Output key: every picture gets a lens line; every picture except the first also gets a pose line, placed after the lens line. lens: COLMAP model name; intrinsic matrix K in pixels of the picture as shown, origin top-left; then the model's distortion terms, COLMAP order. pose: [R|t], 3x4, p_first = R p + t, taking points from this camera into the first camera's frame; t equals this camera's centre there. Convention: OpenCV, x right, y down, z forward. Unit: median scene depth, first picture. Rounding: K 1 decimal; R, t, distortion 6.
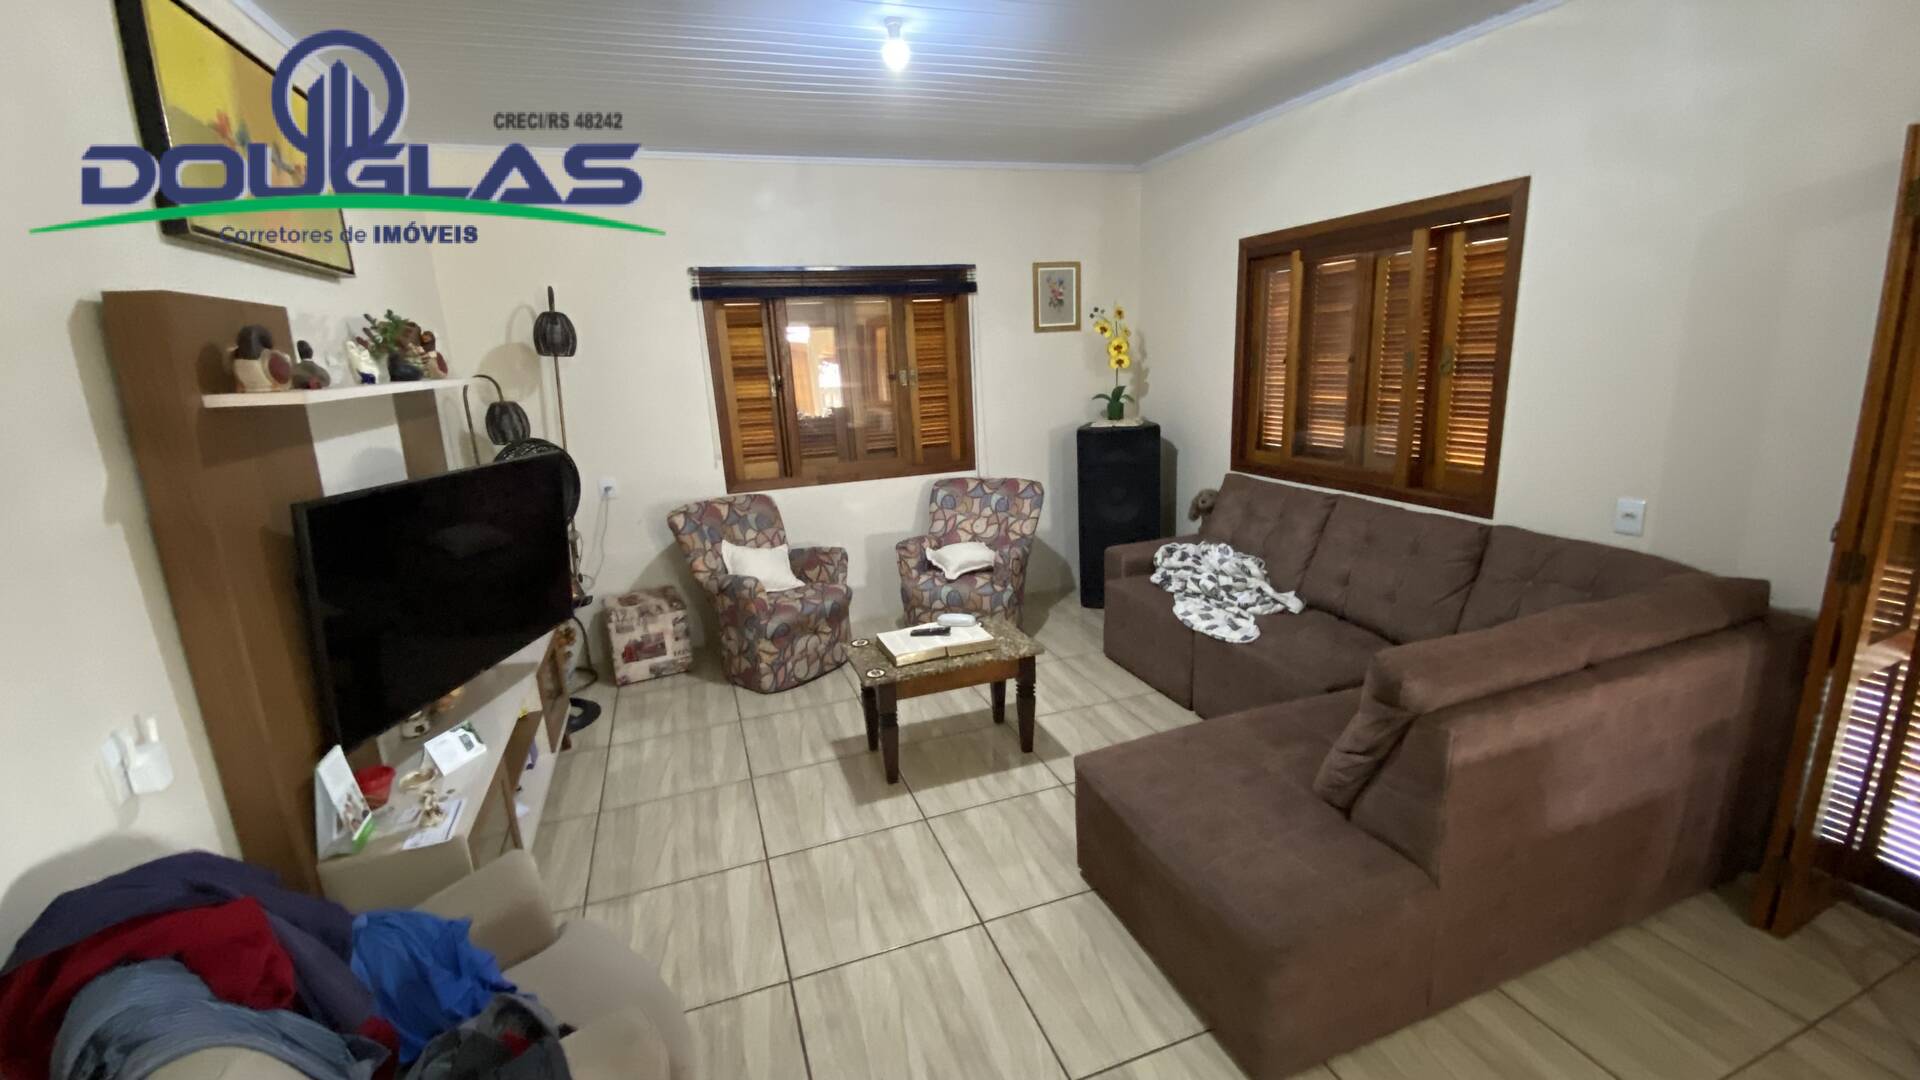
lens RADIAL K [[794.3, 0, 960.1], [0, 794.3, 533.6], [0, 0, 1]] dist [0.053079, -0.046263]
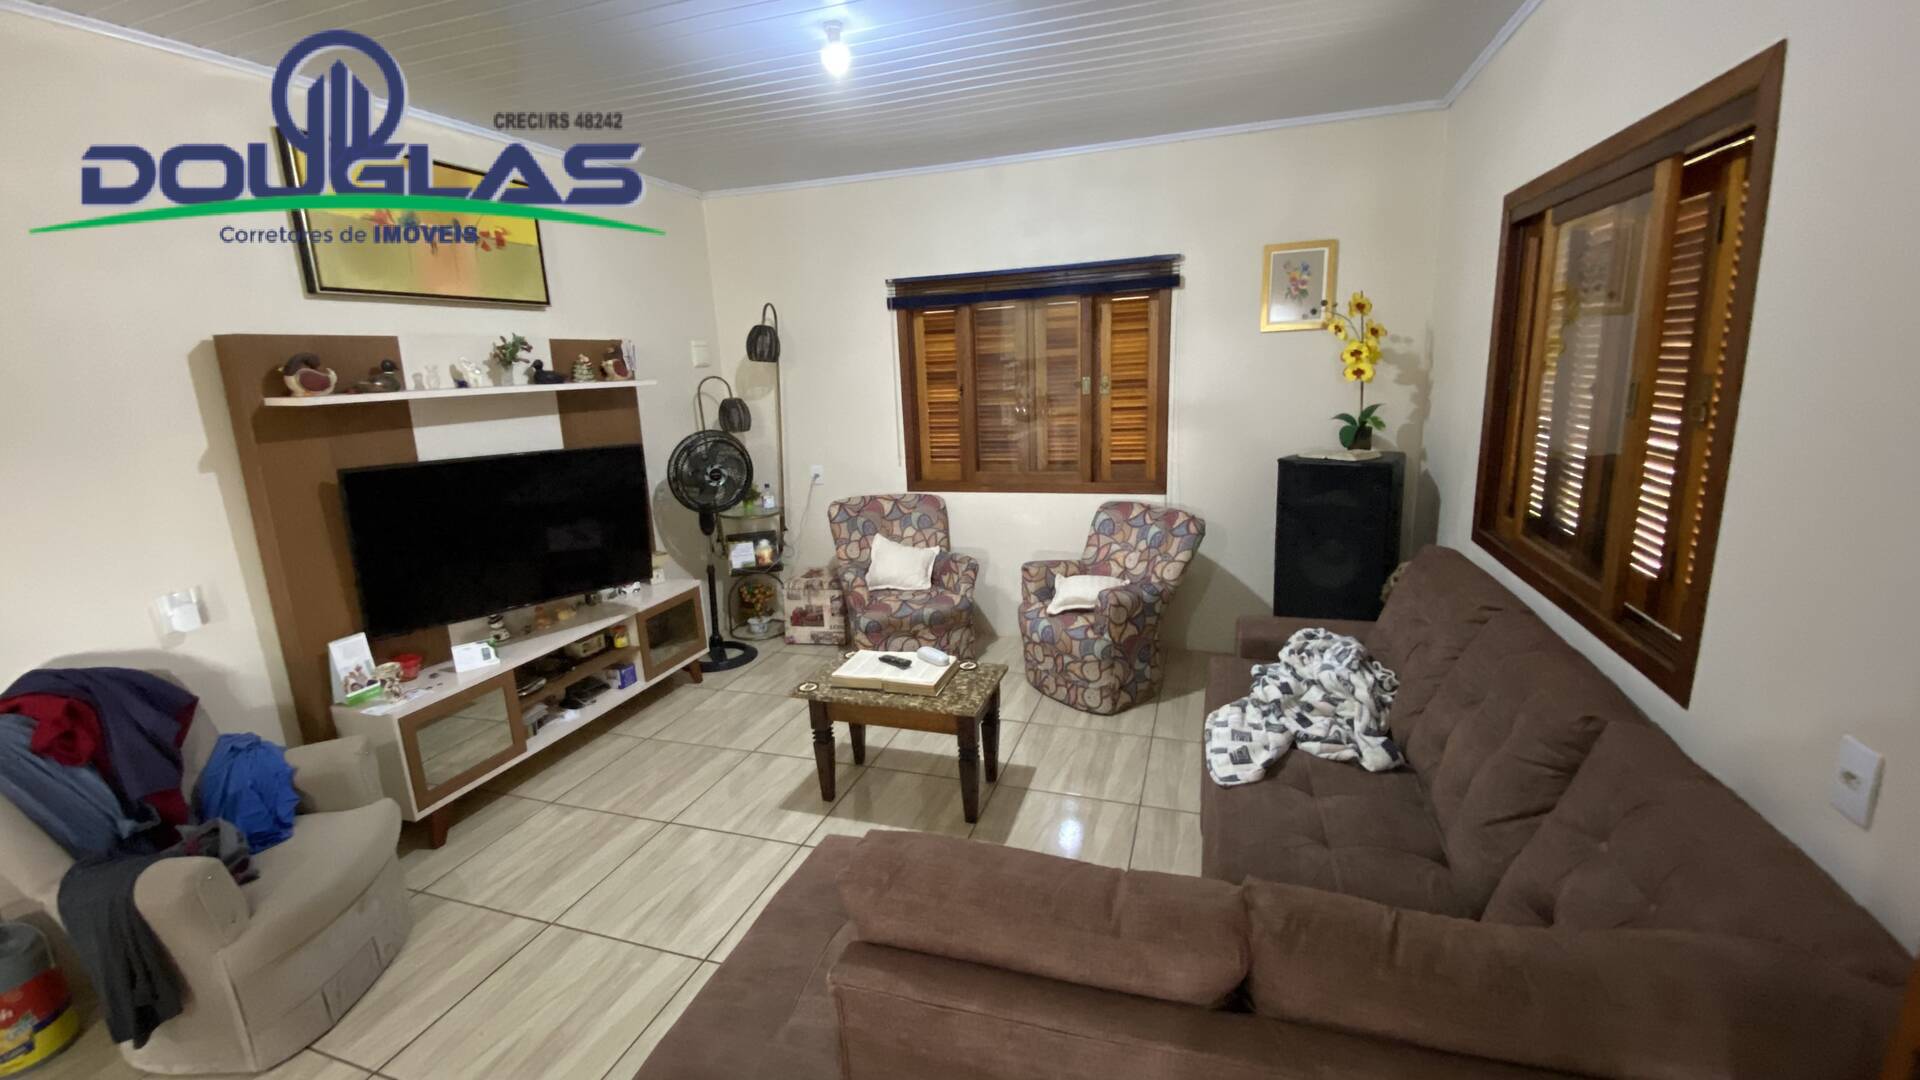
lens RADIAL K [[785.8, 0, 951.9], [0, 785.8, 537.9], [0, 0, 1]] dist [0.037747, -0.029501]
pose [[0.780107, 0.148362, -0.607801, 0.425551], [-0.134675, 0.988523, 0.068441, -0.072016], [0.610979, 0.028464, 0.791135, 0.221114]]
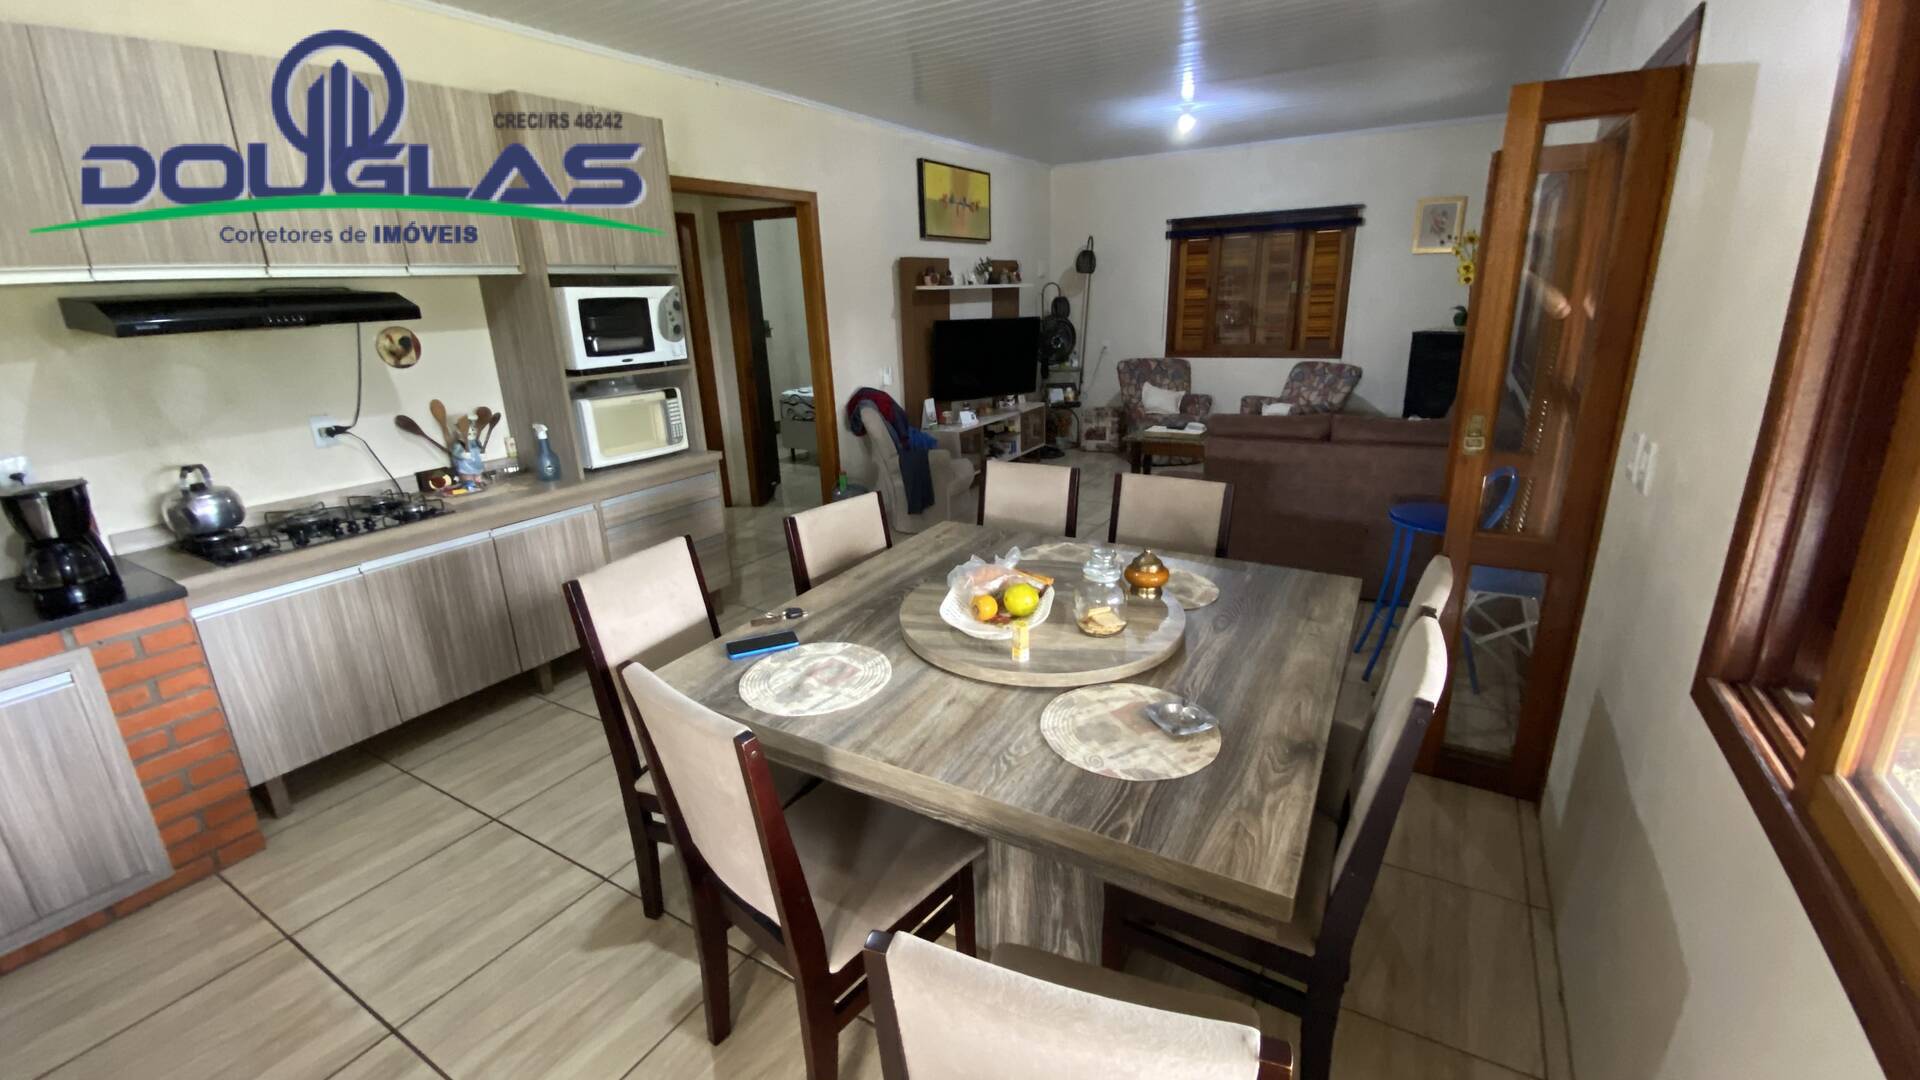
lens RADIAL K [[813.1, 0, 927.3], [0, 813.1, 556.8], [0, 0, 1]] dist [0.024555, -0.043387]
pose [[0.619613, 0.263962, -0.739192, 0.825947], [-0.168198, 0.964532, 0.203441, 0.096129], [0.766674, -0.001724, 0.642034, -0.517129]]
